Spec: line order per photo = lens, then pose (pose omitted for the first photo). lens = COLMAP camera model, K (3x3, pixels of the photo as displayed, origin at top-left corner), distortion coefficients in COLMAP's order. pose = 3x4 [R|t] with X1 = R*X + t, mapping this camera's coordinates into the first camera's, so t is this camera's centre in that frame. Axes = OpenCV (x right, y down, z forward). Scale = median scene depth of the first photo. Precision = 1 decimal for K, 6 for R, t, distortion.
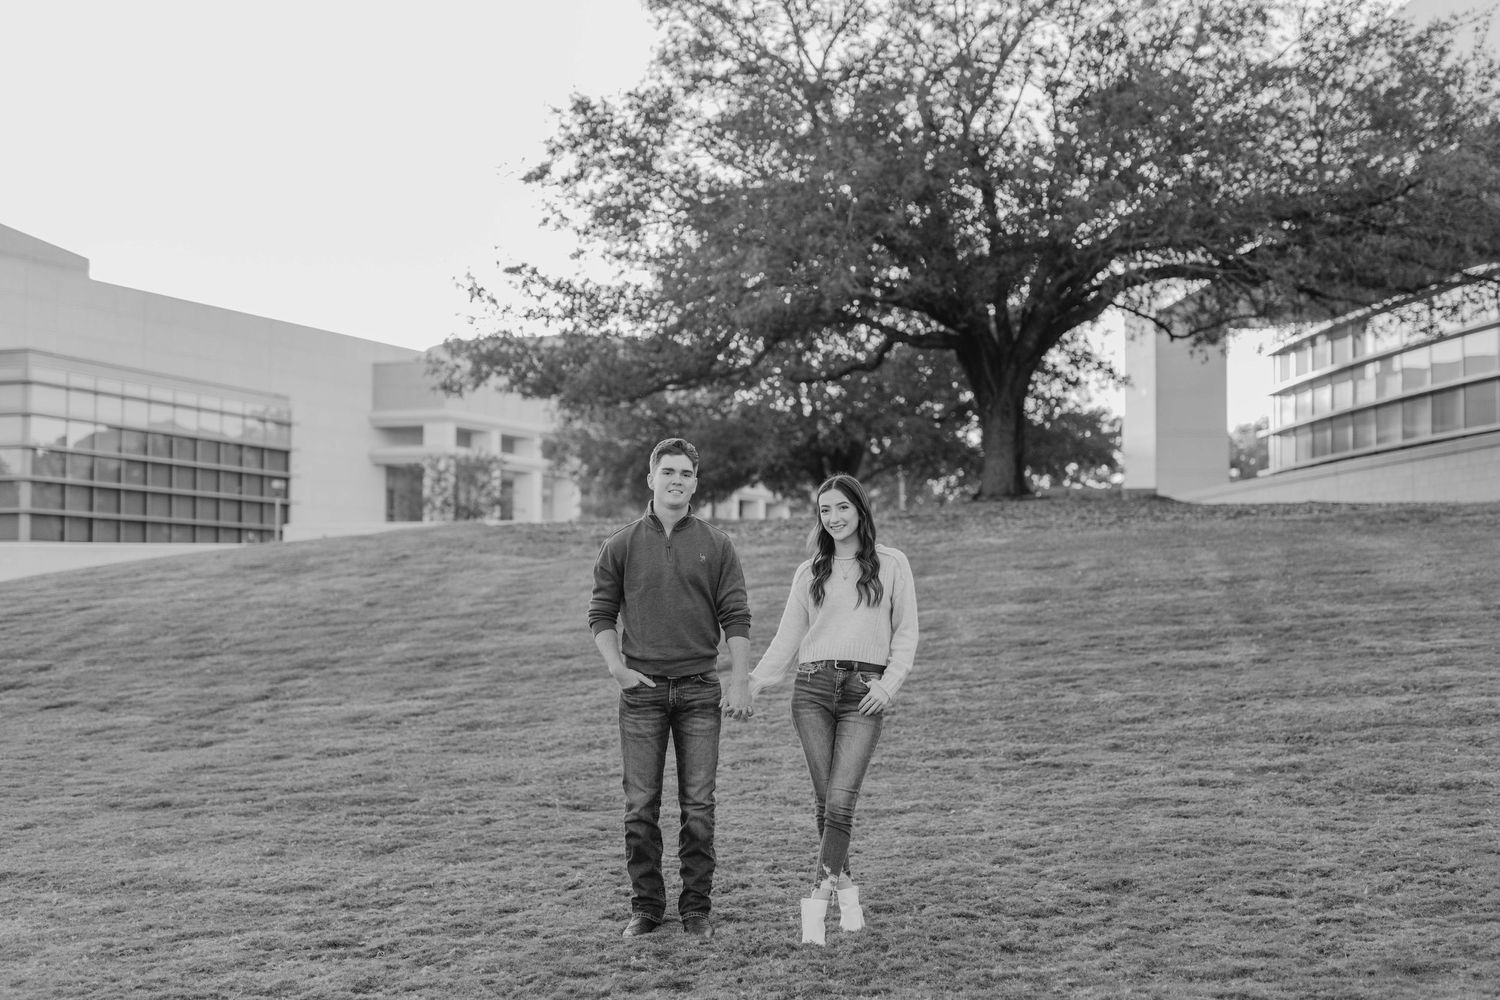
lens RADIAL K [[2035.8, 0, 750.0], [0, 2035.8, 500.0], [0, 0, 1]] dist [0.000494, -0.042211]
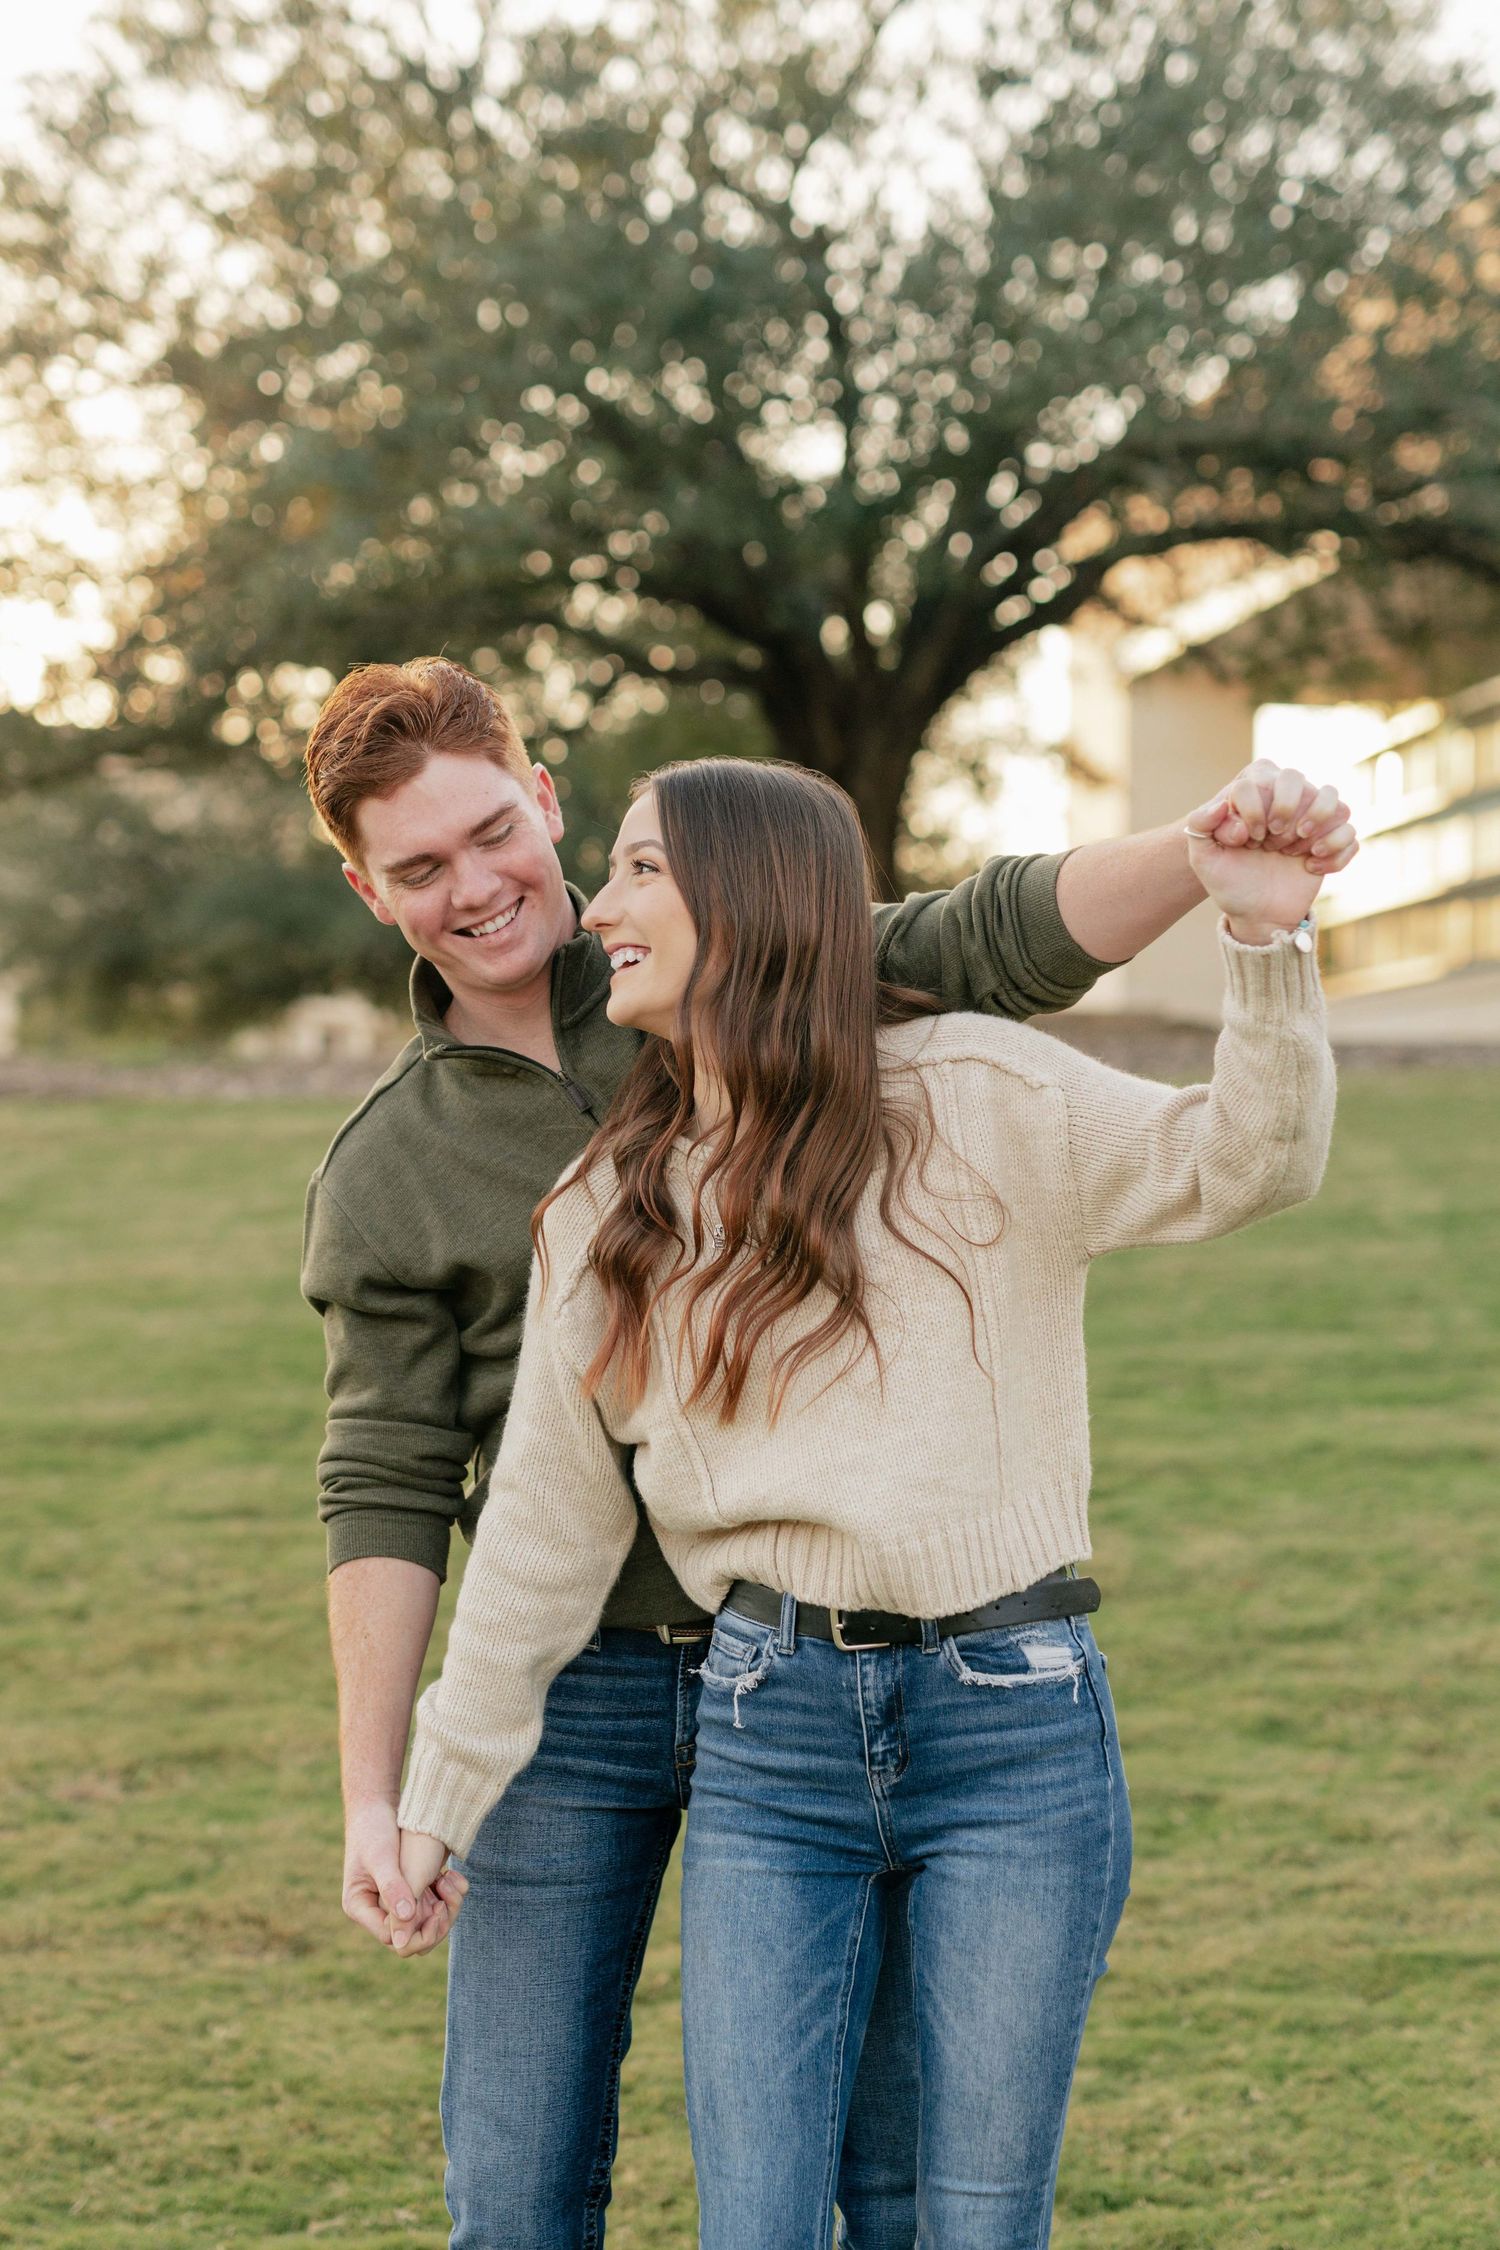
lens RADIAL K [[3483.2, 0, 556.9], [0, 3483.2, 1125.1], [0, 0, 1]] dist [0.009510, 0.035650]
pose [[0.998316, 0.015151, 0.056000, 0.026787], [-0.016483, 0.999590, 0.023396, 0.010077], [-0.055622, -0.024279, 0.998157, 0.416522]]
